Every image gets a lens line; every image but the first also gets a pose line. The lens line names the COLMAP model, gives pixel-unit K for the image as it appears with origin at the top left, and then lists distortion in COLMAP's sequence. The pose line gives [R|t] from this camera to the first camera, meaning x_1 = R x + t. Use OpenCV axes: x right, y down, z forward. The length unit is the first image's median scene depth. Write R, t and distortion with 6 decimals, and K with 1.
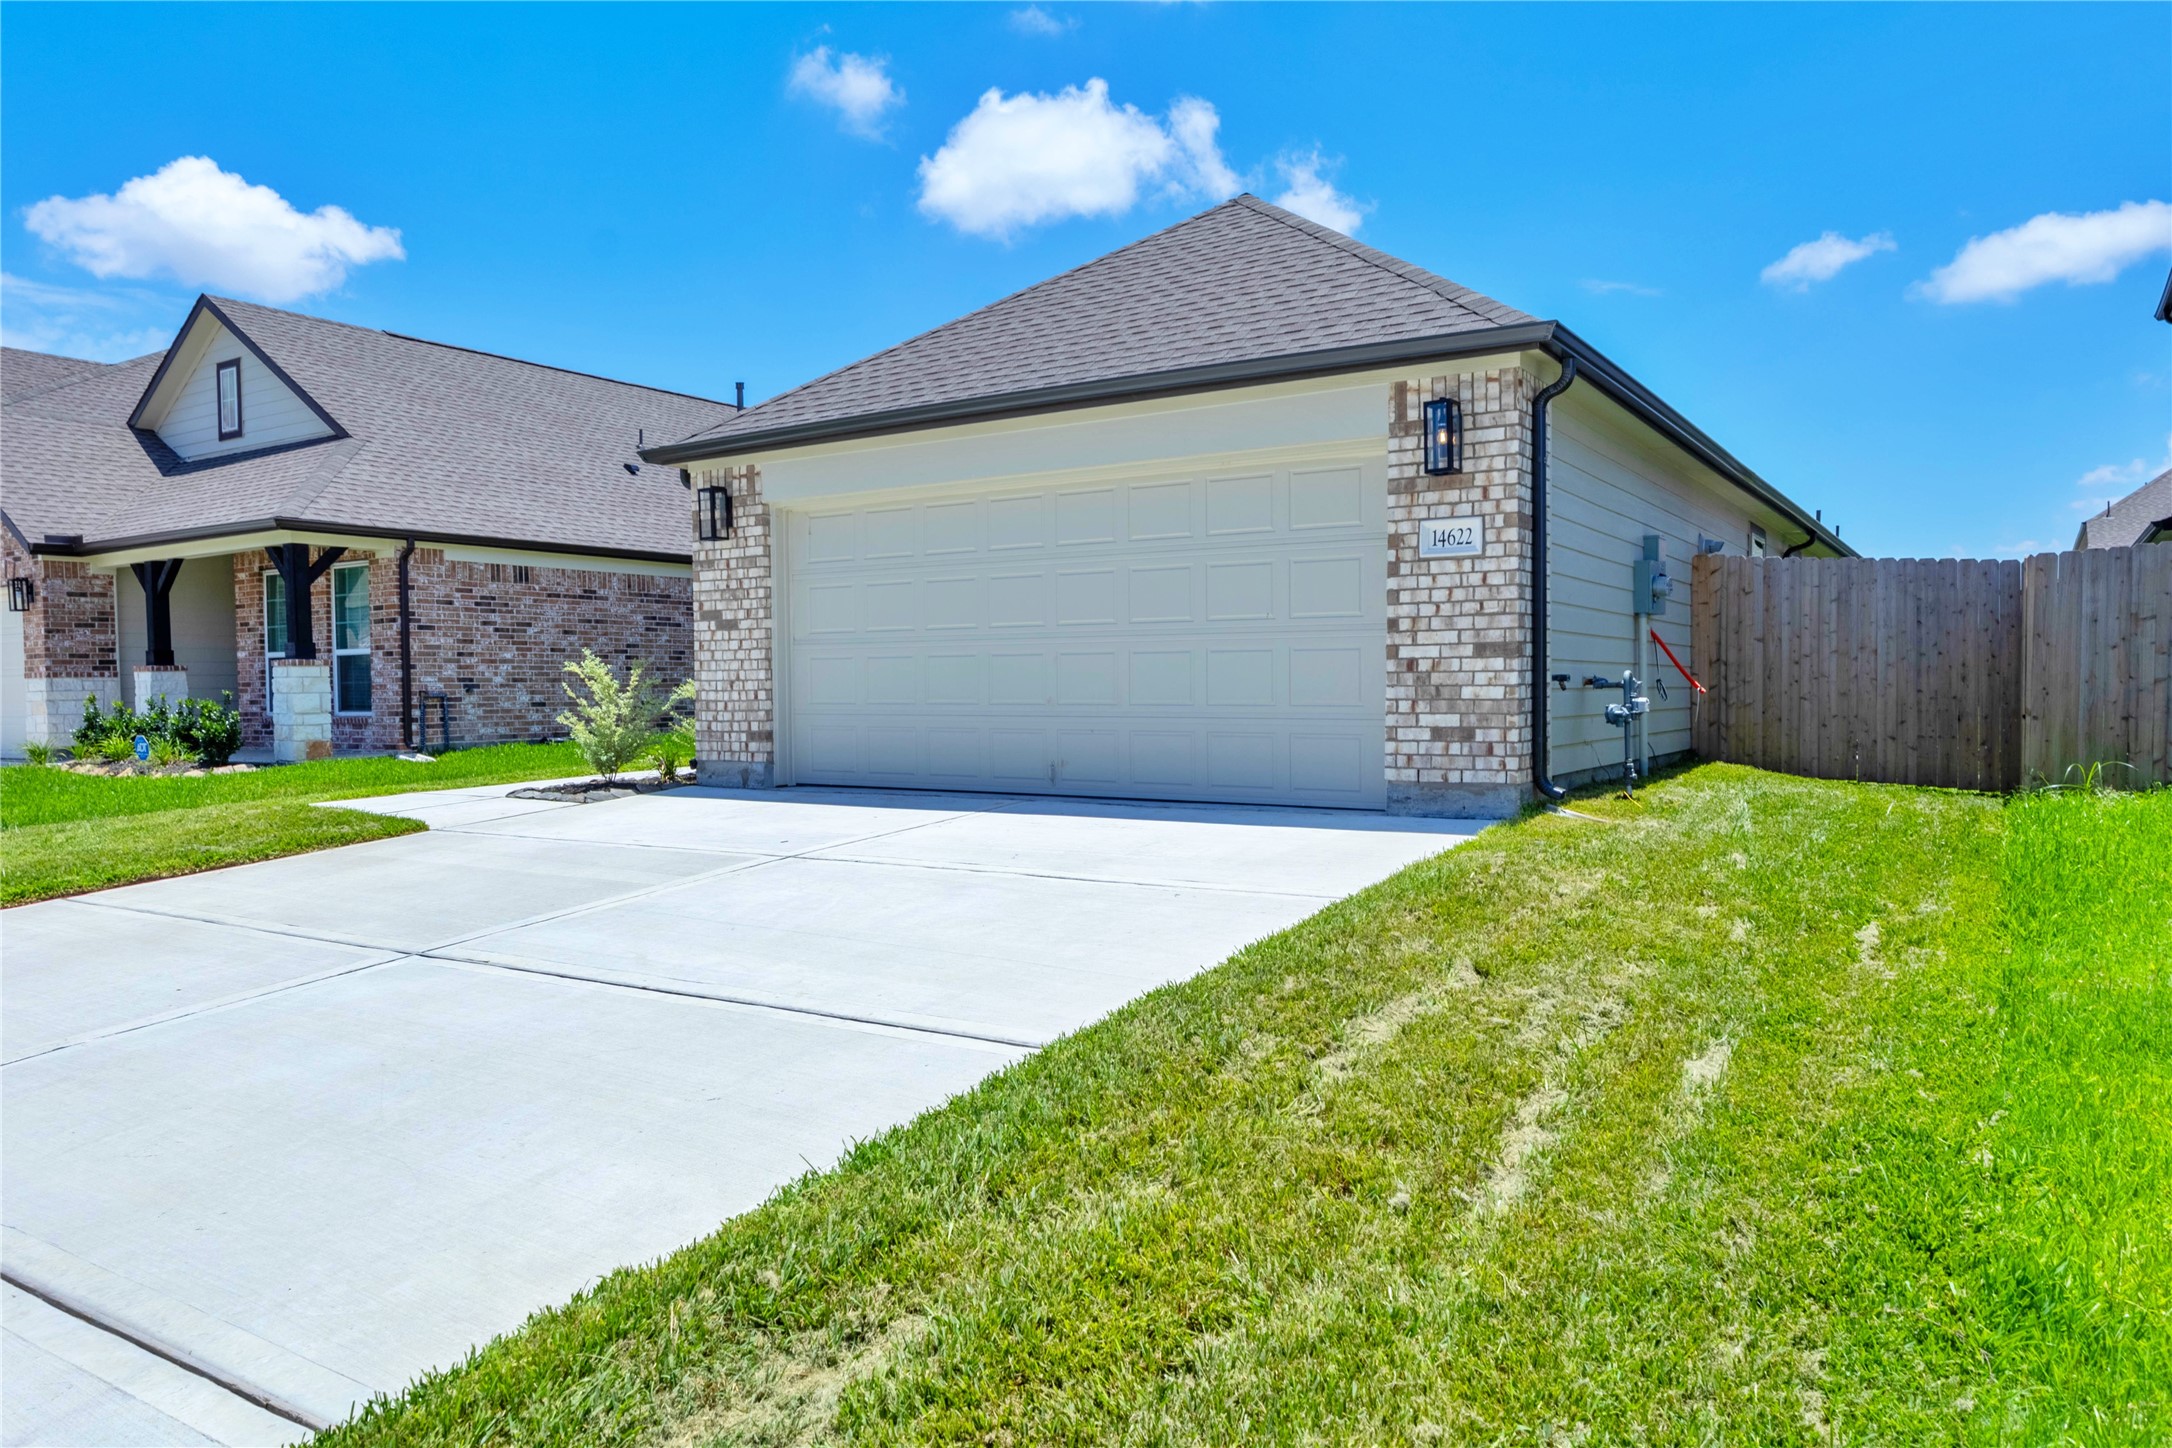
lens RADIAL K [[1454.7, 0, 1073.2], [0, 1454.7, 714.2], [0, 0, 1]] dist [0.038632, 0.000709]
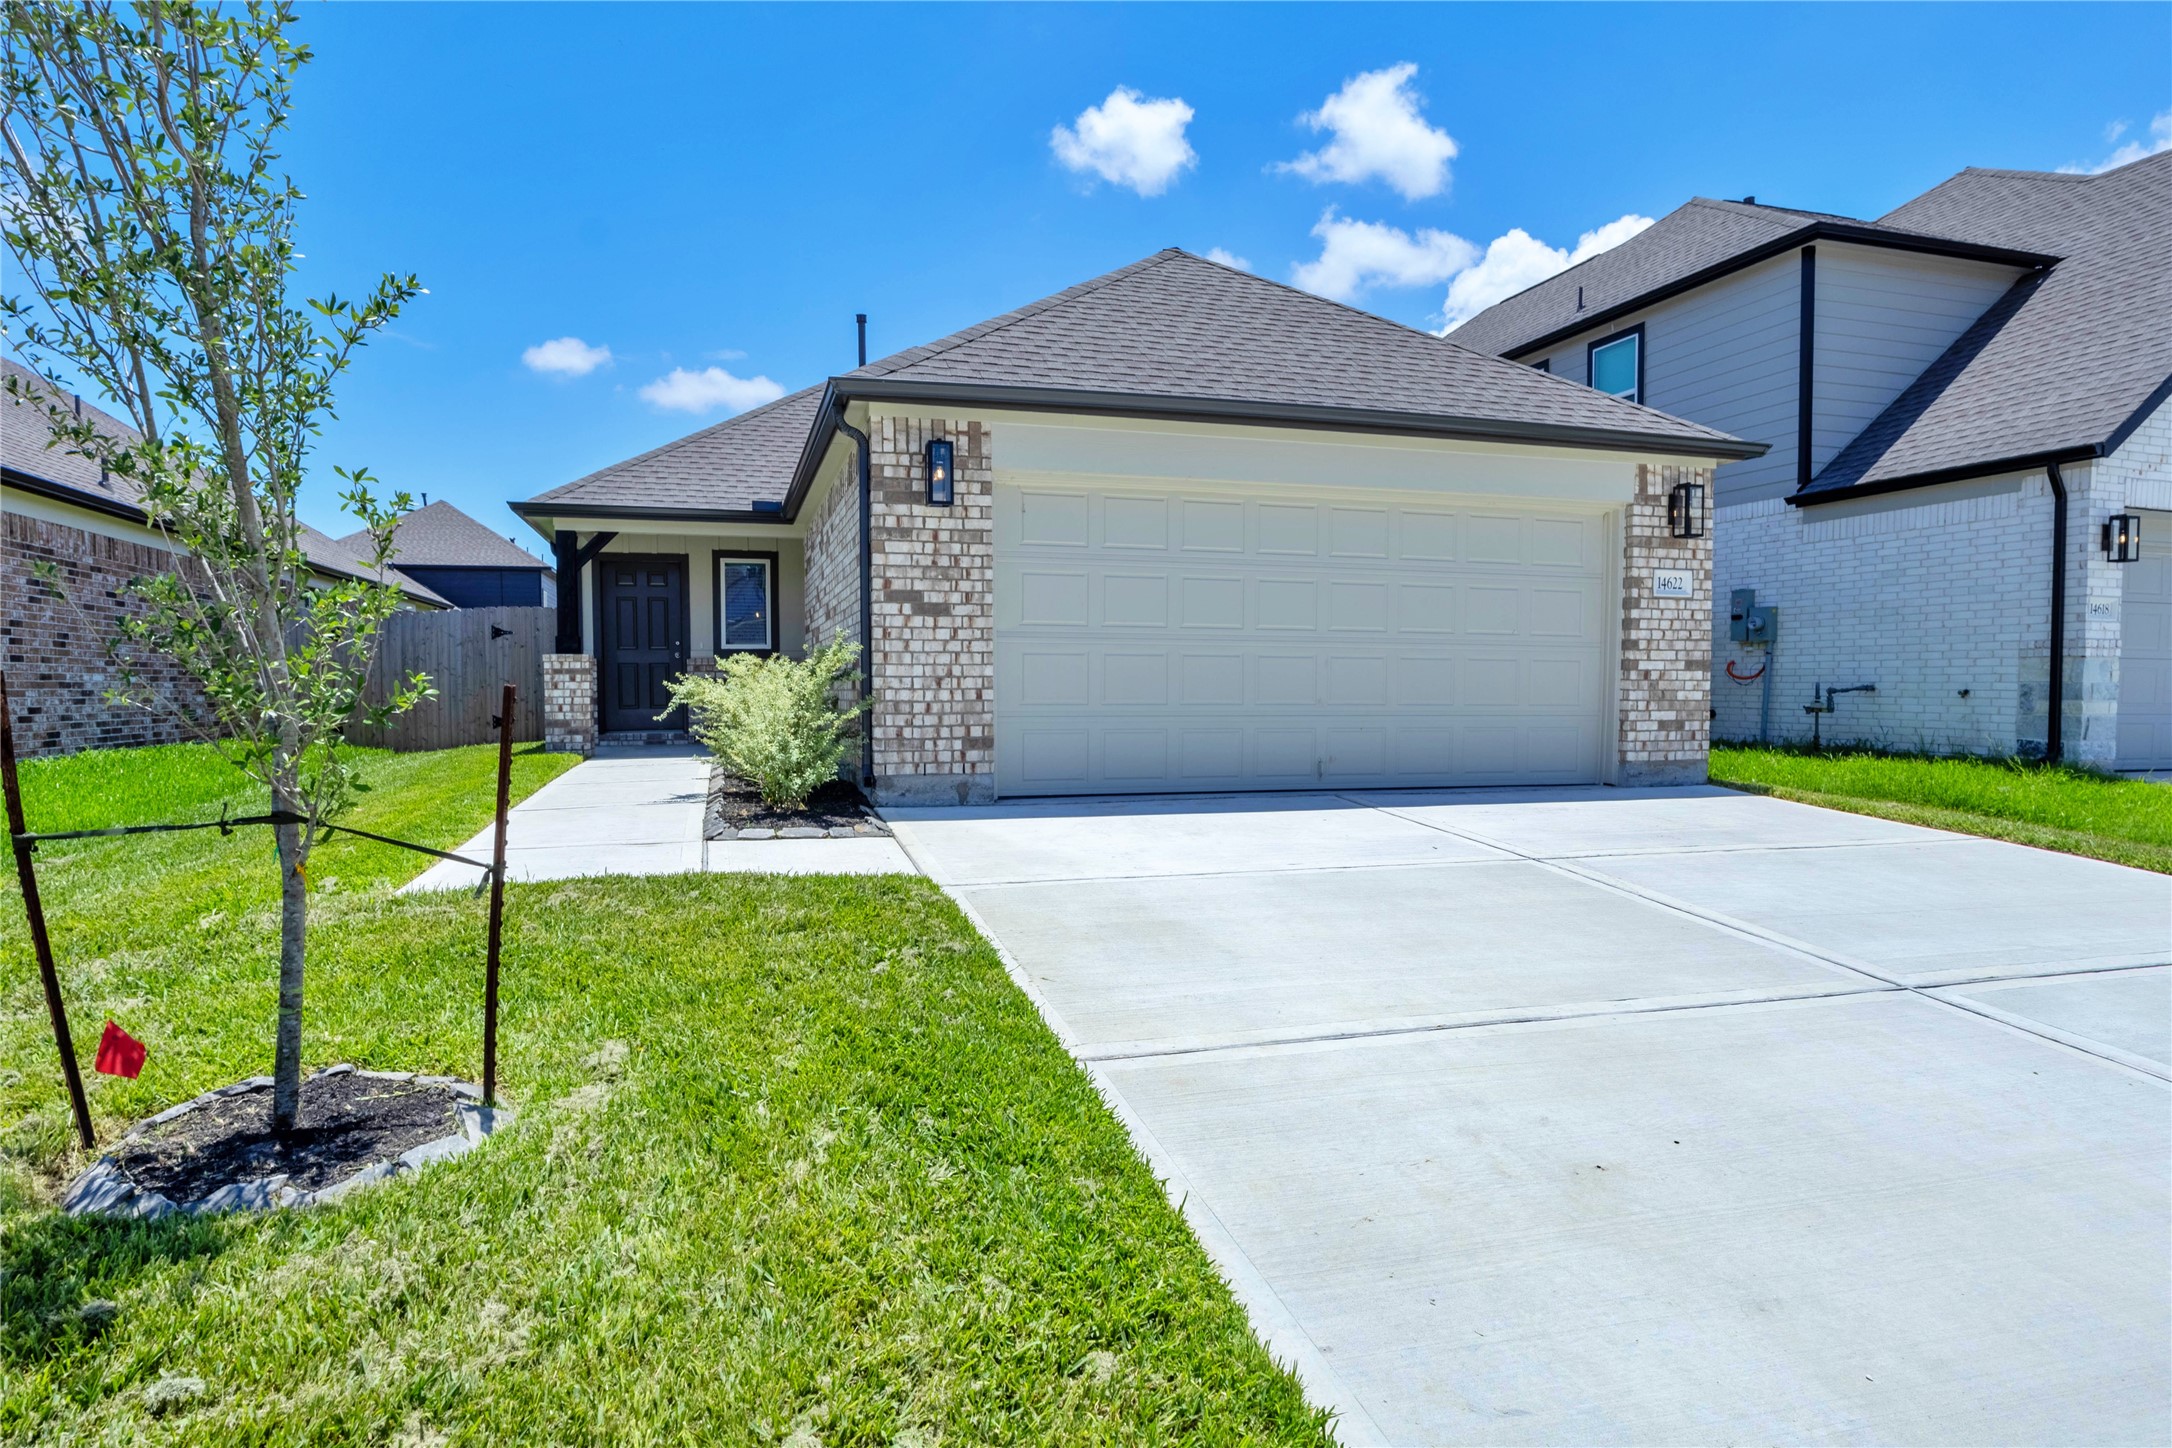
lens RADIAL K [[1223.5, 0, 1089.1], [0, 1223.5, 740.8], [0, 0, 1]] dist [-0.005275, 0.002081]
pose [[0.643902, -0.019911, 0.764849, -0.966932], [0.009722, 0.999794, 0.017843, 0.002159], [-0.765046, -0.004054, 0.643963, 0.661235]]
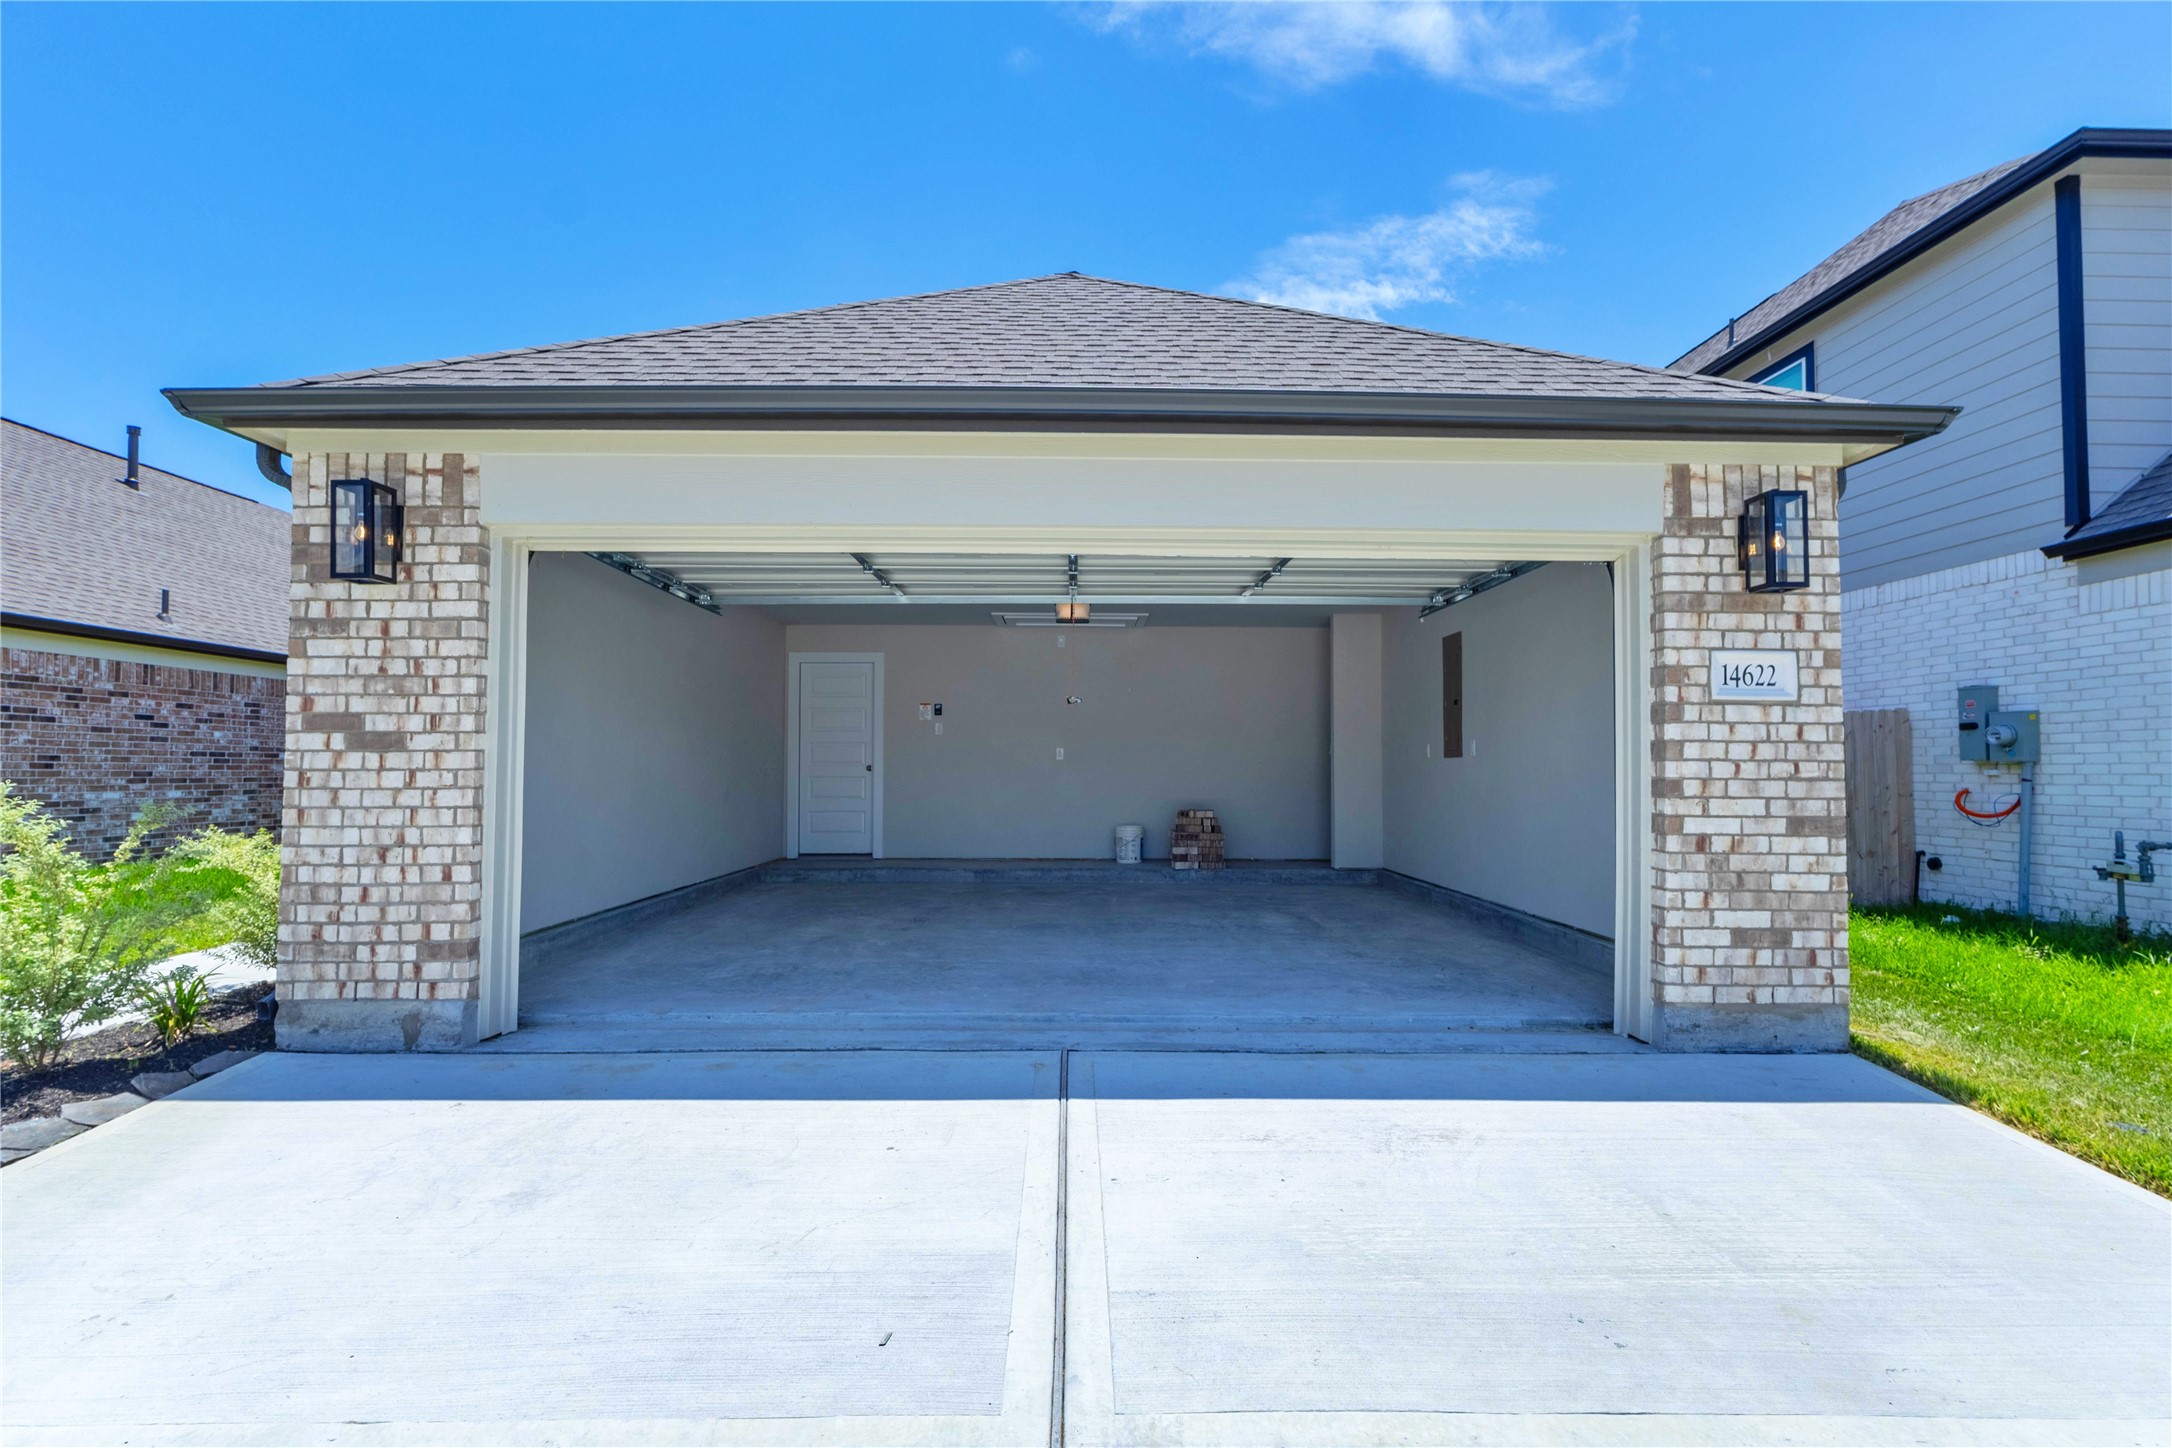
lens RADIAL K [[993.6, 0, 1077.6], [0, 993.6, 740.6], [0, 0, 1]] dist [0.008960, 0.000740]
pose [[0.827854, 0.035115, 0.559844, -0.312202], [-0.001991, 0.998216, -0.059667, -0.054819], [-0.560940, 0.048280, 0.826447, 0.753900]]
